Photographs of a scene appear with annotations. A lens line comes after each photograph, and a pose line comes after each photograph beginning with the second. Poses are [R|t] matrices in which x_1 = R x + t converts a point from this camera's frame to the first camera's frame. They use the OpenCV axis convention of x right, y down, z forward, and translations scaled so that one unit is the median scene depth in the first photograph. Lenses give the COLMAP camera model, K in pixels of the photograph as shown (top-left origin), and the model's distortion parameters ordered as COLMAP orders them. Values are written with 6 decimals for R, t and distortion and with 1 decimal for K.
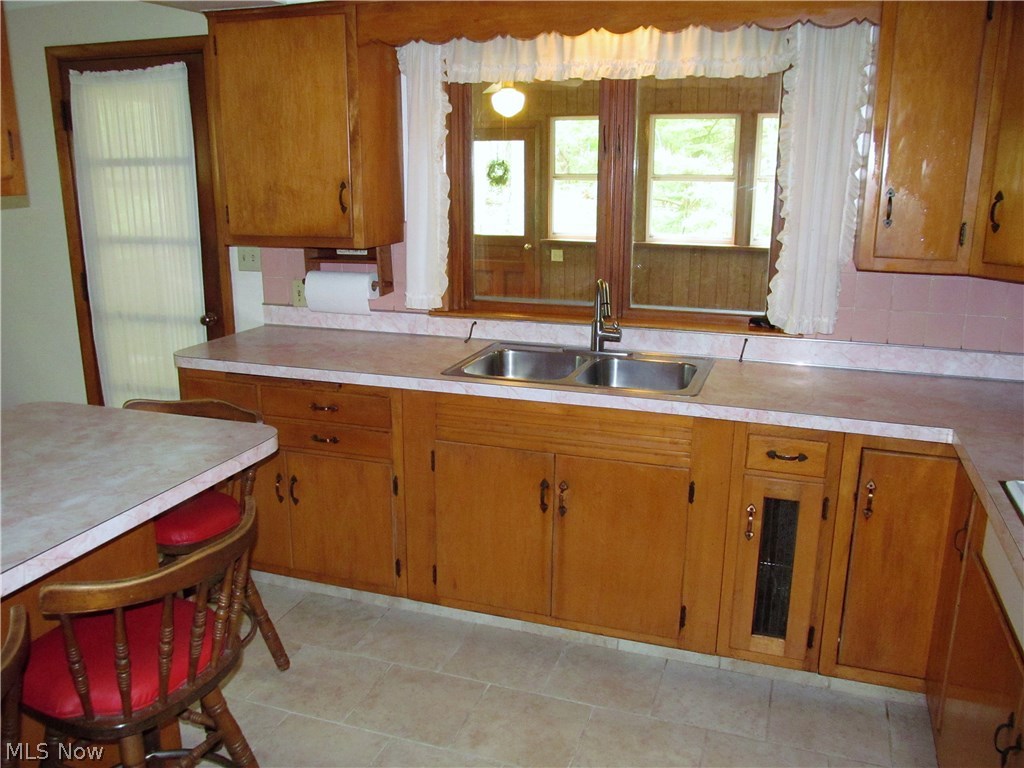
lens RADIAL K [[858.3, 0, 495.7], [0, 858.3, 388.7], [0, 0, 1]] dist [-0.039245, 0.007046]
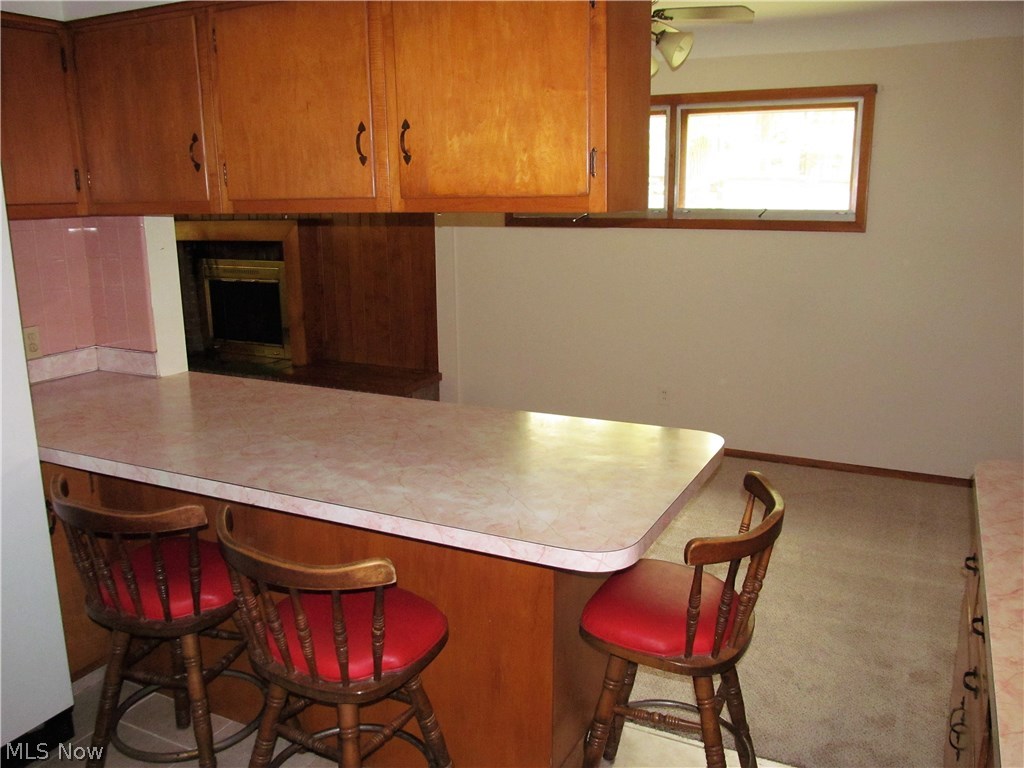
lens RADIAL K [[858.3, 0, 495.7], [0, 858.3, 388.7], [0, 0, 1]] dist [-0.039245, 0.007046]
pose [[-0.131404, 0.224378, -0.965602, 0.533866], [-0.237373, 0.938590, 0.250404, -0.299838], [0.962490, 0.262112, -0.070073, 1.170984]]
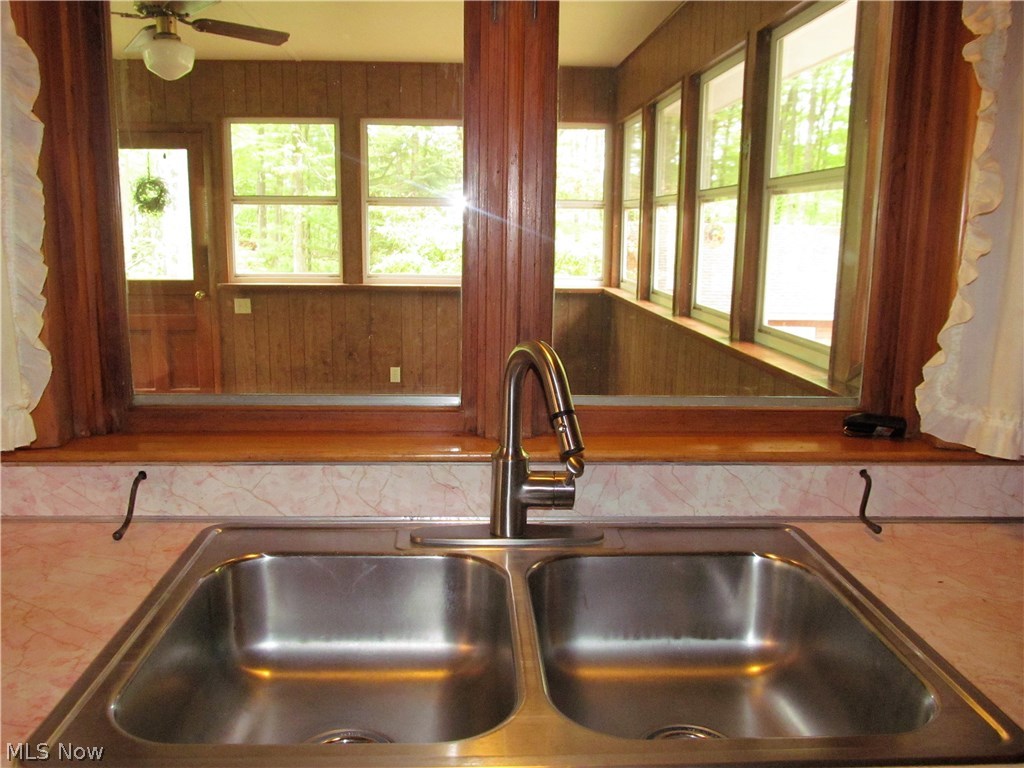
lens RADIAL K [[858.3, 0, 495.7], [0, 858.3, 388.7], [0, 0, 1]] dist [-0.039245, 0.007046]
pose [[0.925124, -0.061330, 0.374679, -0.009541], [0.083856, 0.995502, -0.044100, -0.043579], [-0.370289, 0.072217, 0.926105, 0.317799]]
